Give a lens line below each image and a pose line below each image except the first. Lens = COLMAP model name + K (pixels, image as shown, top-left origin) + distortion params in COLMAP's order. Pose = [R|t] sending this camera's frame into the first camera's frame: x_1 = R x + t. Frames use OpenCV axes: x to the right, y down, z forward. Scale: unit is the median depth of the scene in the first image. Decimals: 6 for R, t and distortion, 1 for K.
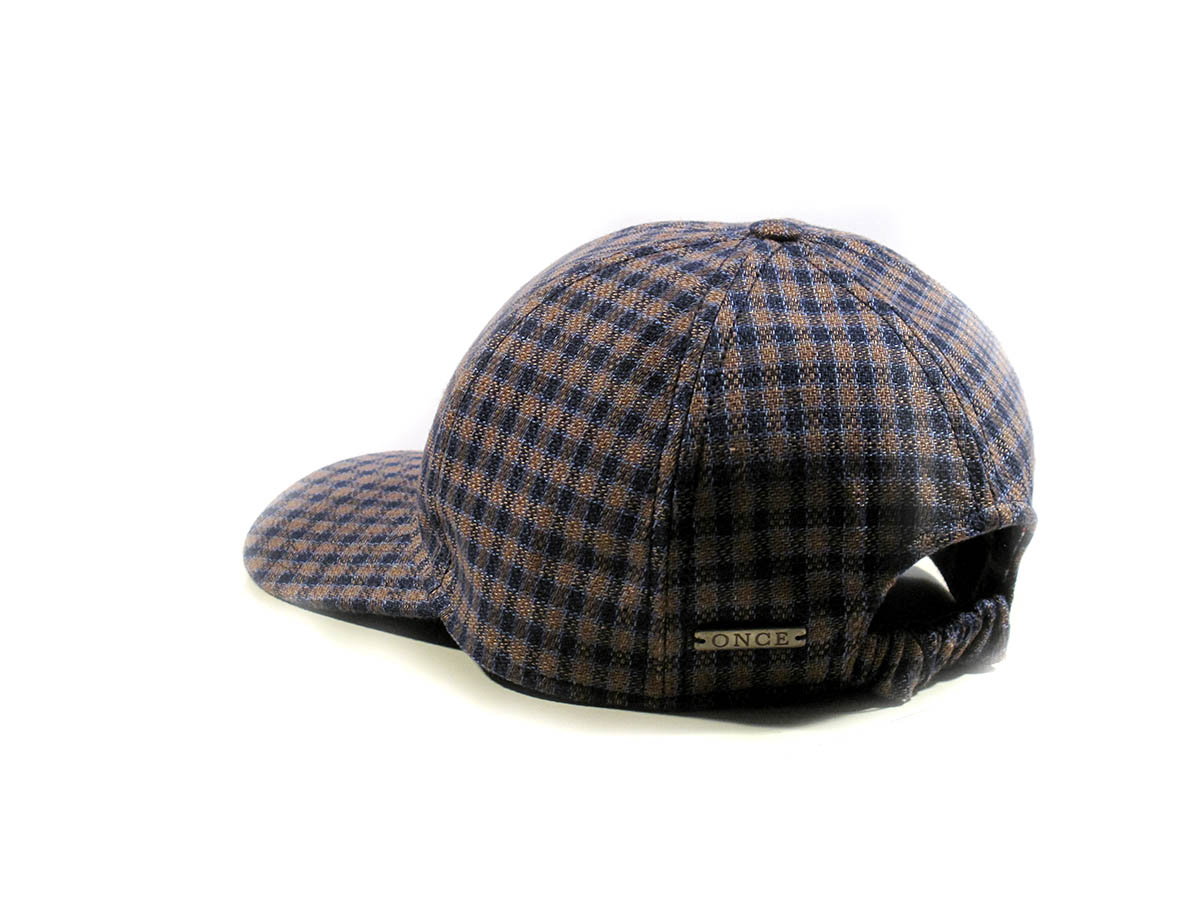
lens RADIAL K [[2843.4, 0, 599.5], [0, 2843.4, 443.6], [0, 0, 1]] dist [-0.017696, 0.000000]
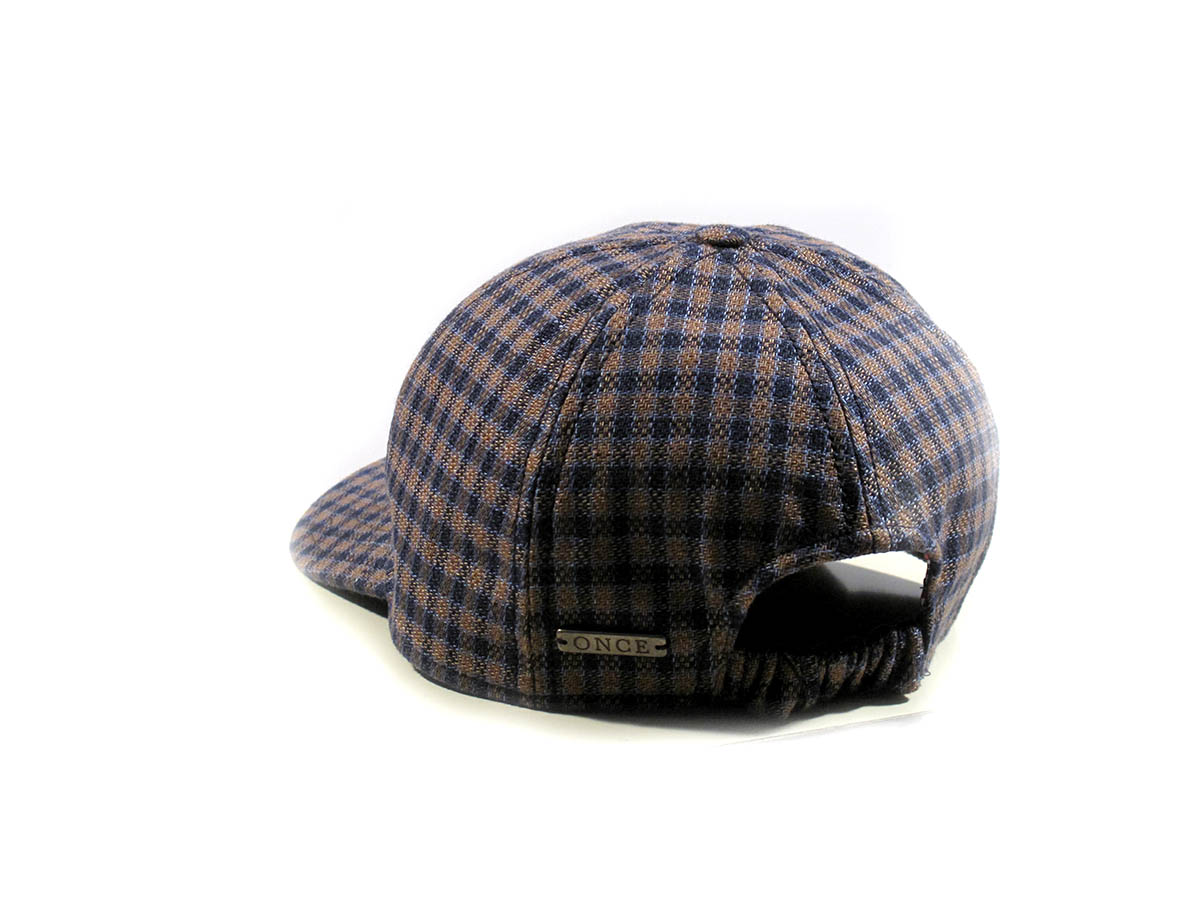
lens RADIAL K [[2843.4, 0, 597.0], [0, 2843.4, 450.7], [0, 0, 1]] dist [-0.017696, 0.000000]
pose [[0.954838, 0.069445, -0.288898, 0.326343], [-0.067525, 0.997579, 0.016617, -0.014718], [0.289353, 0.003642, 0.957216, 0.046479]]
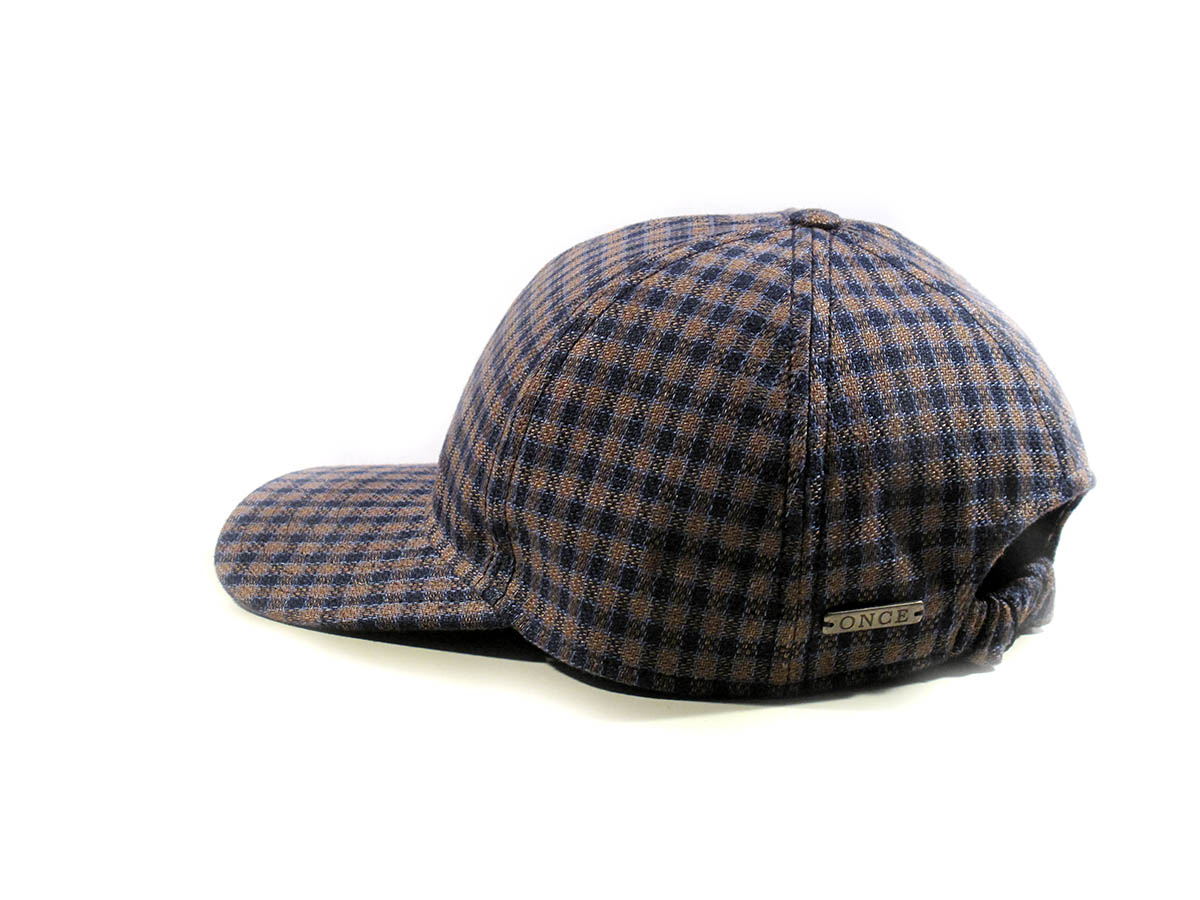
lens RADIAL K [[2843.4, 0, 602.2], [0, 2843.4, 450.7], [0, 0, 1]] dist [-0.017696, 0.000000]
pose [[0.955843, -0.067411, 0.286040, -0.323365], [0.067229, 0.997683, 0.010470, -0.008537], [-0.286083, 0.009222, 0.958160, 0.049674]]
